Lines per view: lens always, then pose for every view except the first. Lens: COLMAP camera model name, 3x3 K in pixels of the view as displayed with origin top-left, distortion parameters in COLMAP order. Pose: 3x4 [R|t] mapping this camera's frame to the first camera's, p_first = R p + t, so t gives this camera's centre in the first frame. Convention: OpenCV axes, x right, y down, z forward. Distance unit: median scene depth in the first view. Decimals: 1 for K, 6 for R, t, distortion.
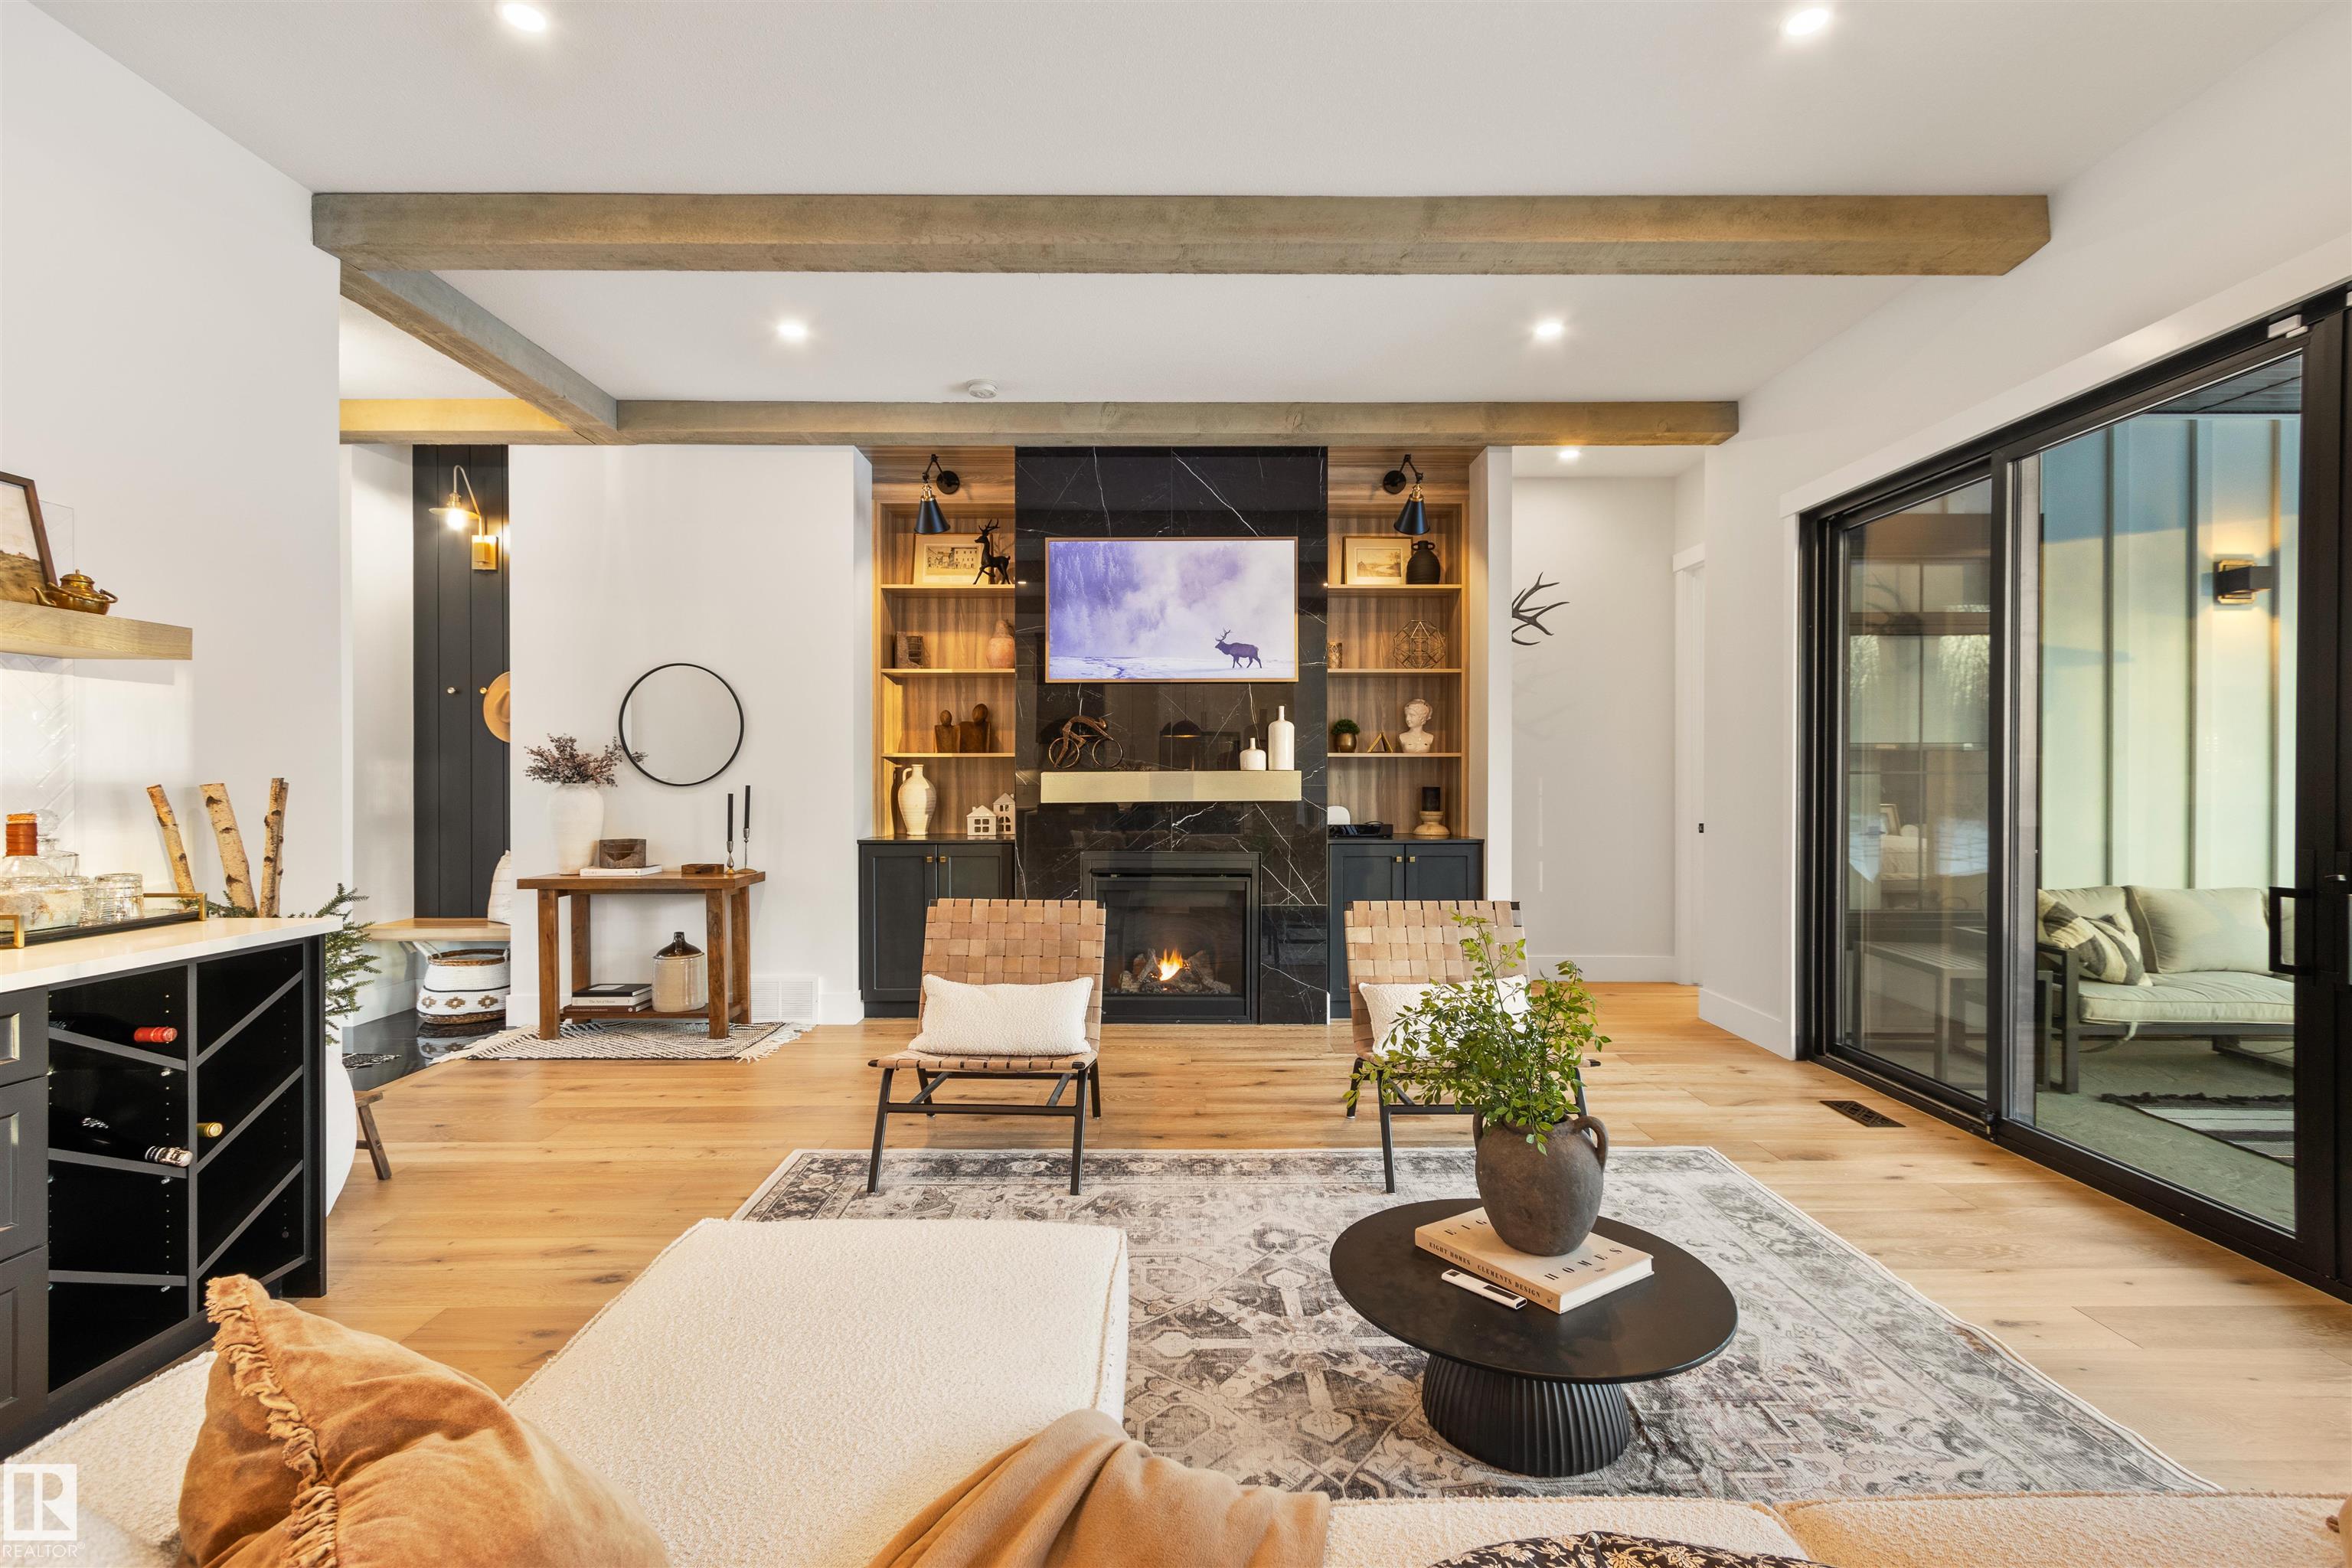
lens RADIAL K [[1078.6, 0, 1176.2], [0, 1078.6, 779.8], [0, 0, 1]] dist [0.009694, -0.004127]
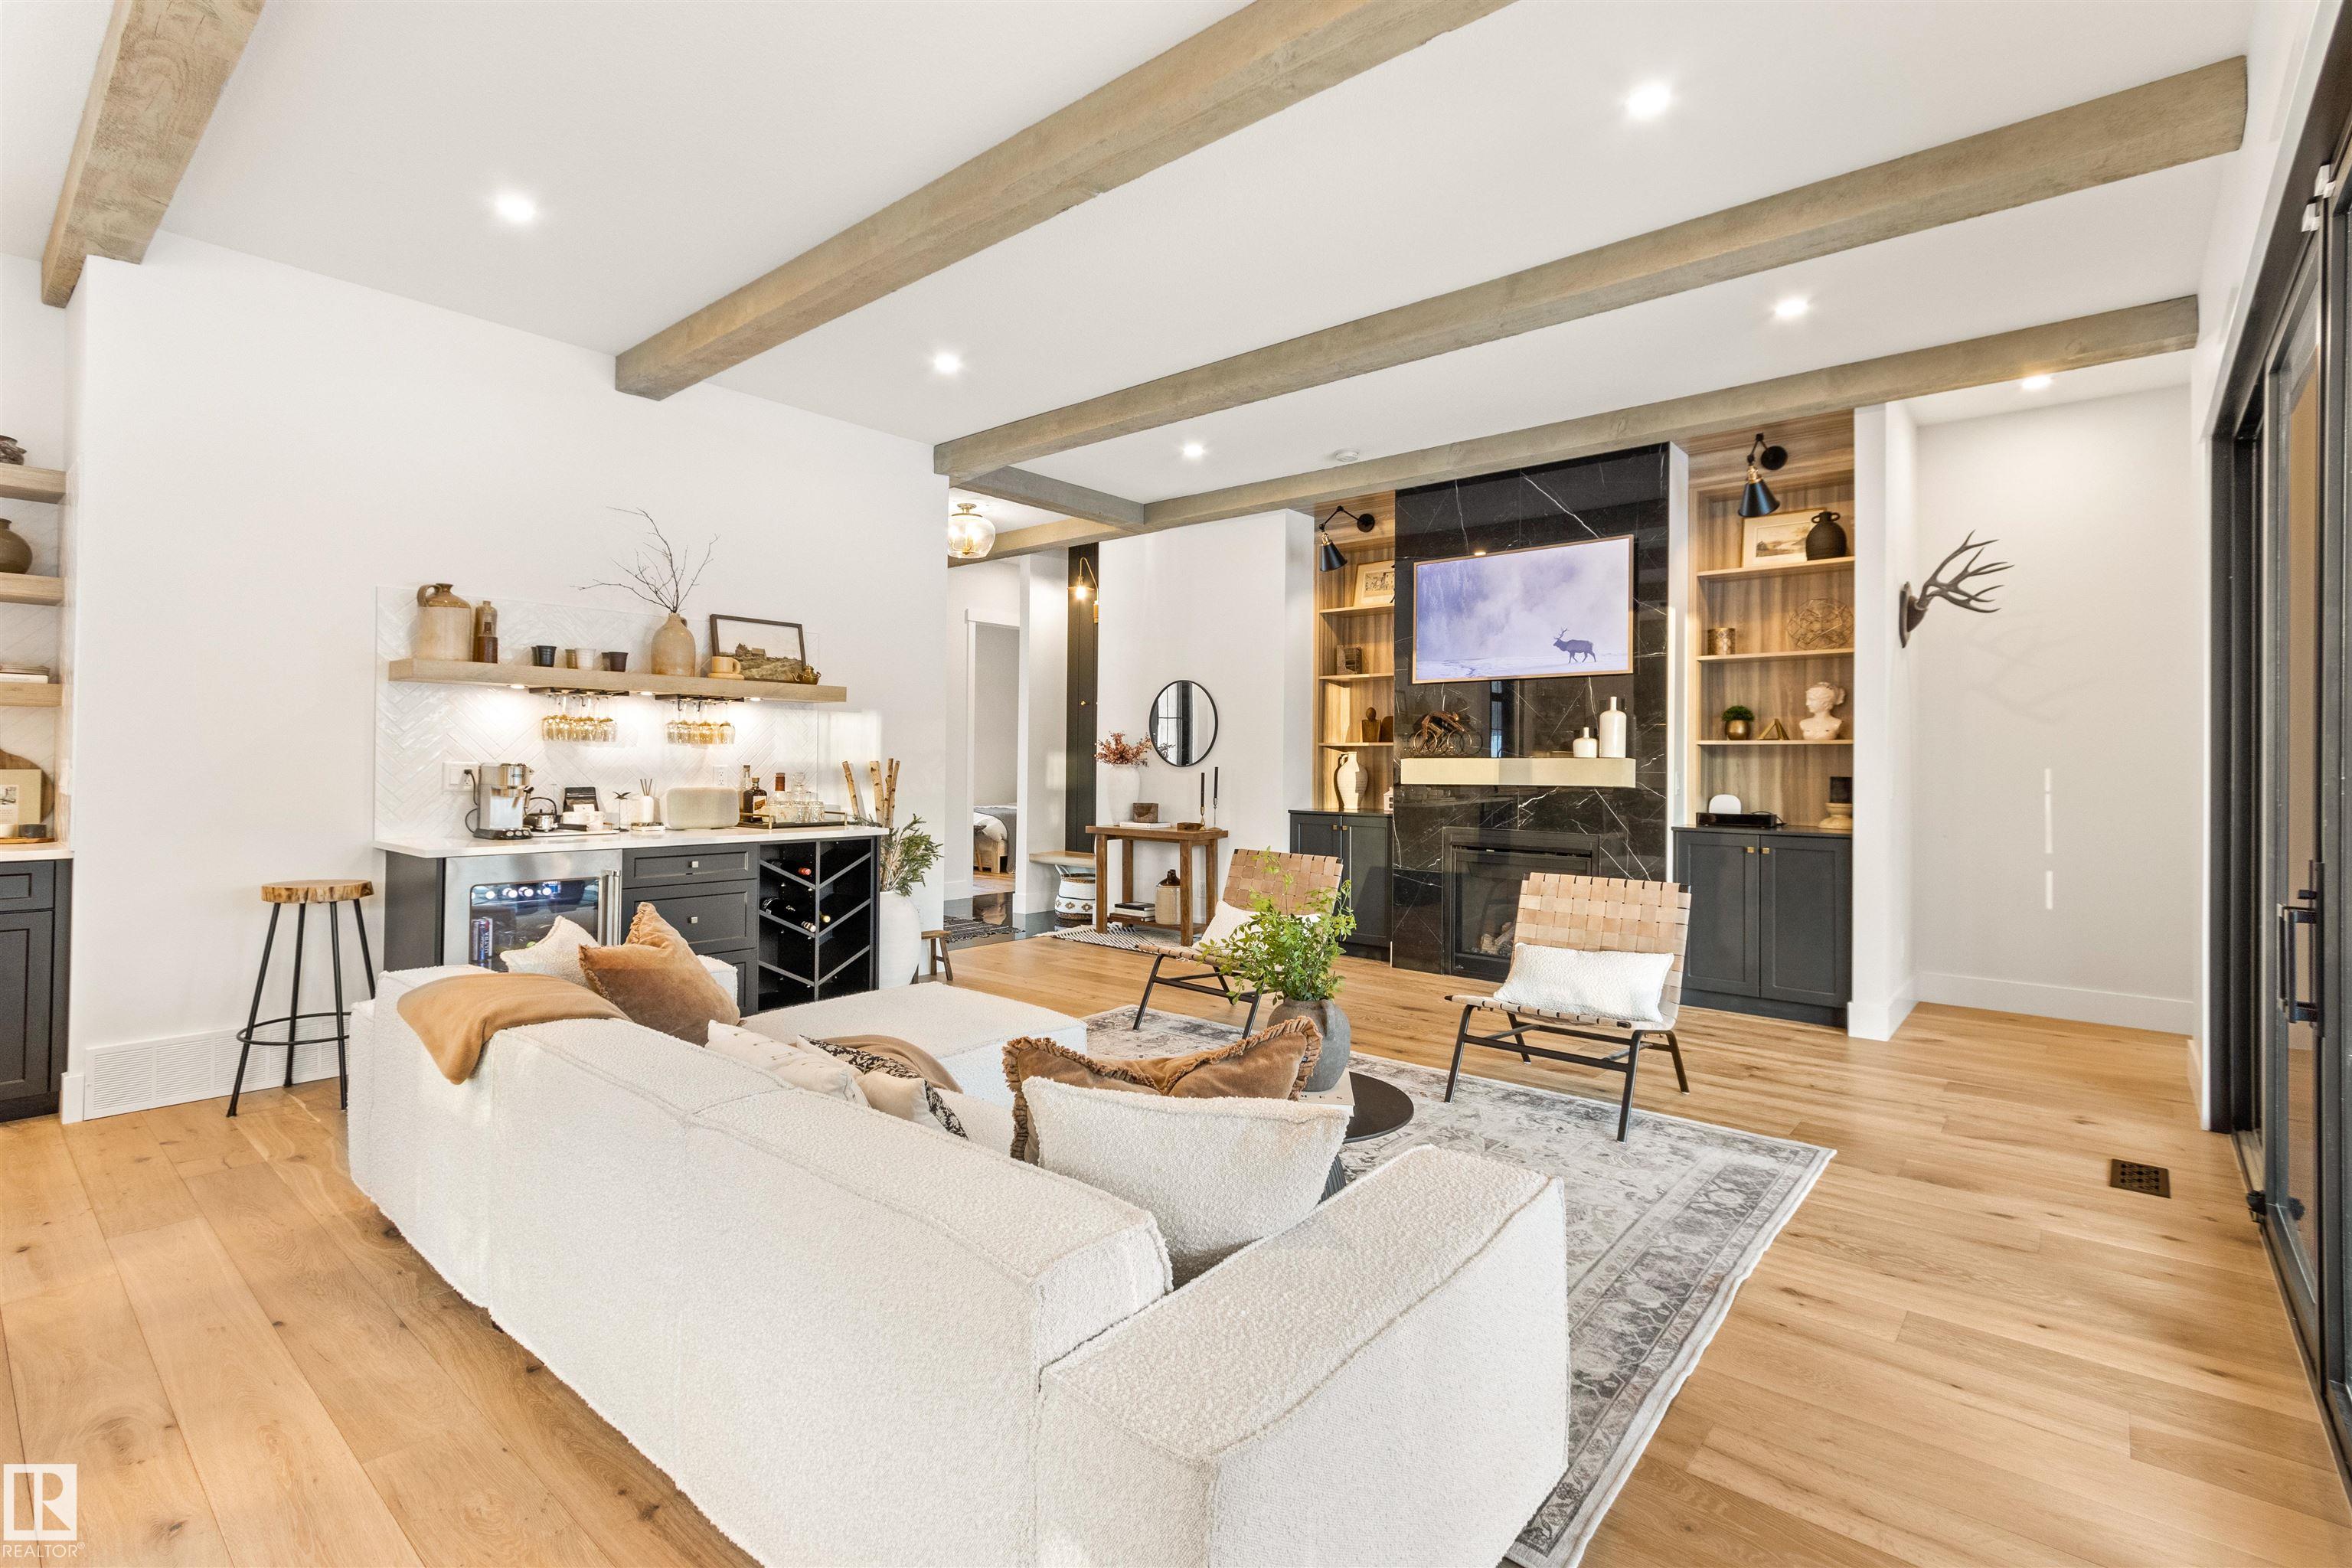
lens RADIAL K [[1078.6, 0, 1157.6], [0, 1078.6, 753.8], [0, 0, 1]] dist [0.009694, -0.004127]
pose [[0.752061, 0.002712, -0.659088, 0.465900], [-0.010145, 0.999921, -0.007463, -0.000398], [0.659016, 0.012299, 0.752029, -0.089371]]
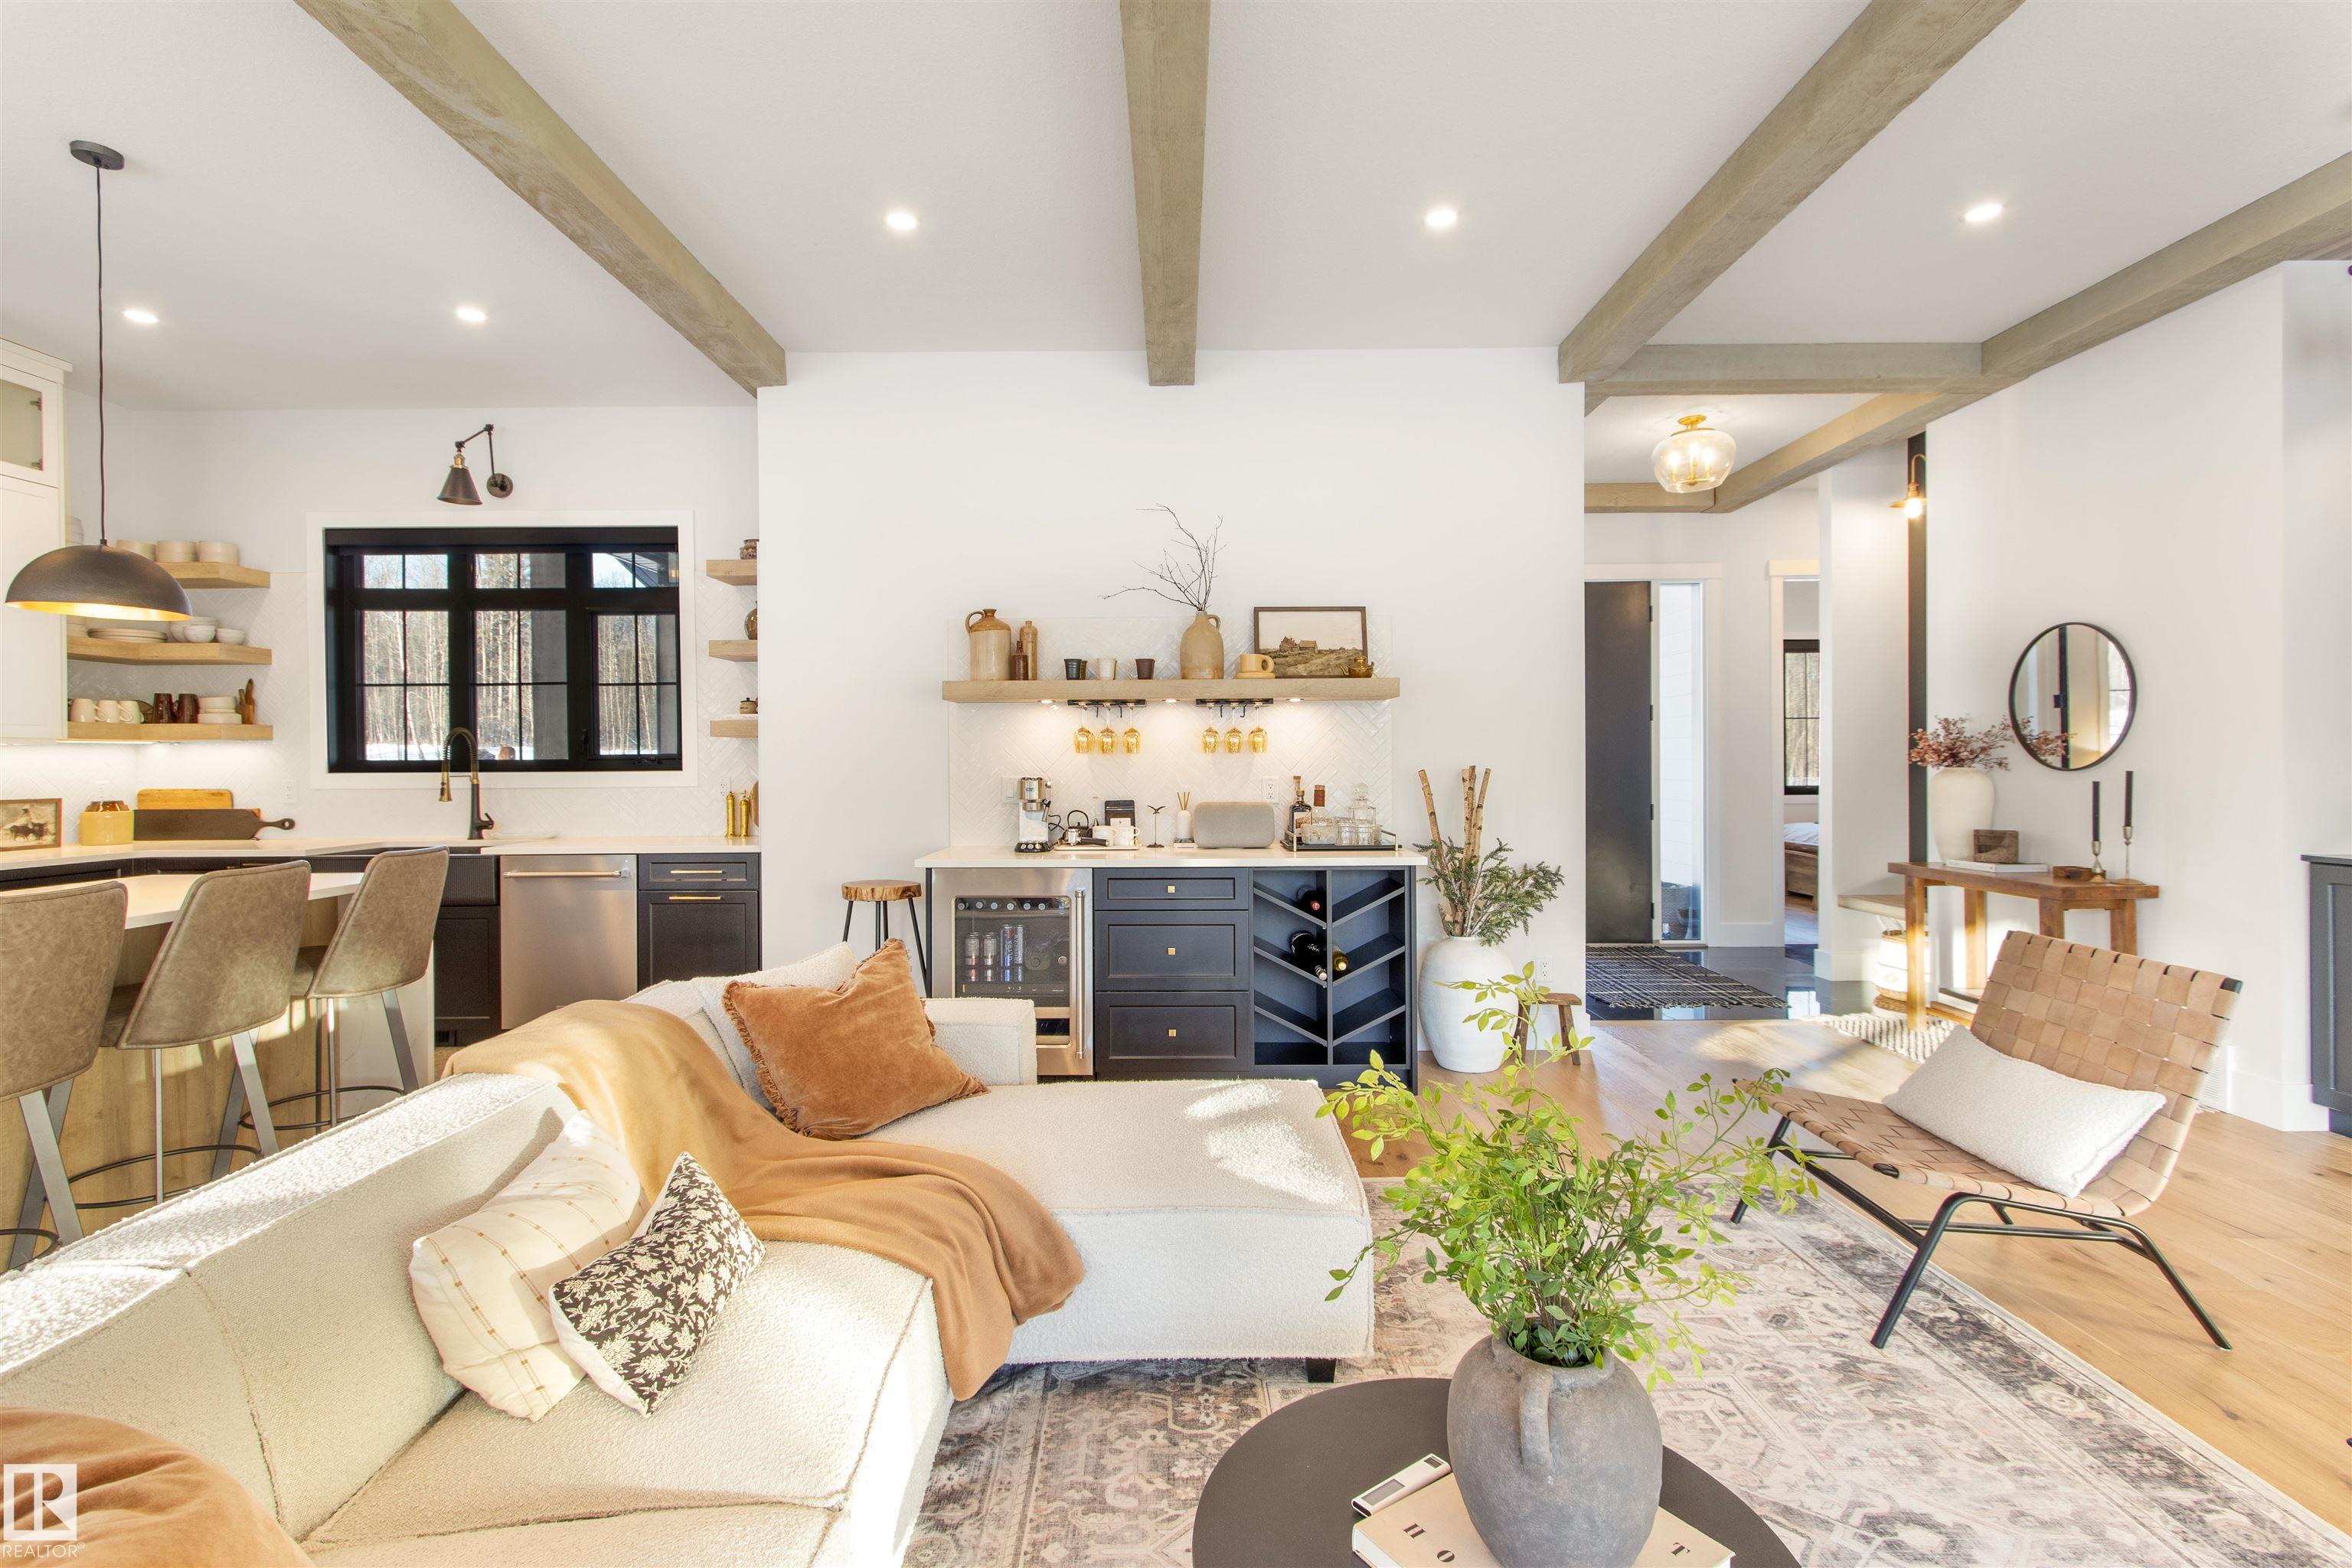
lens RADIAL K [[1078.6, 0, 1173.6], [0, 1078.6, 764.6], [0, 0, 1]] dist [0.009694, -0.004127]
pose [[-0.006027, 0.003490, -0.999976, 0.388116], [0.005795, 0.999977, 0.003455, -0.006301], [0.999965, -0.005774, -0.006047, 0.328208]]
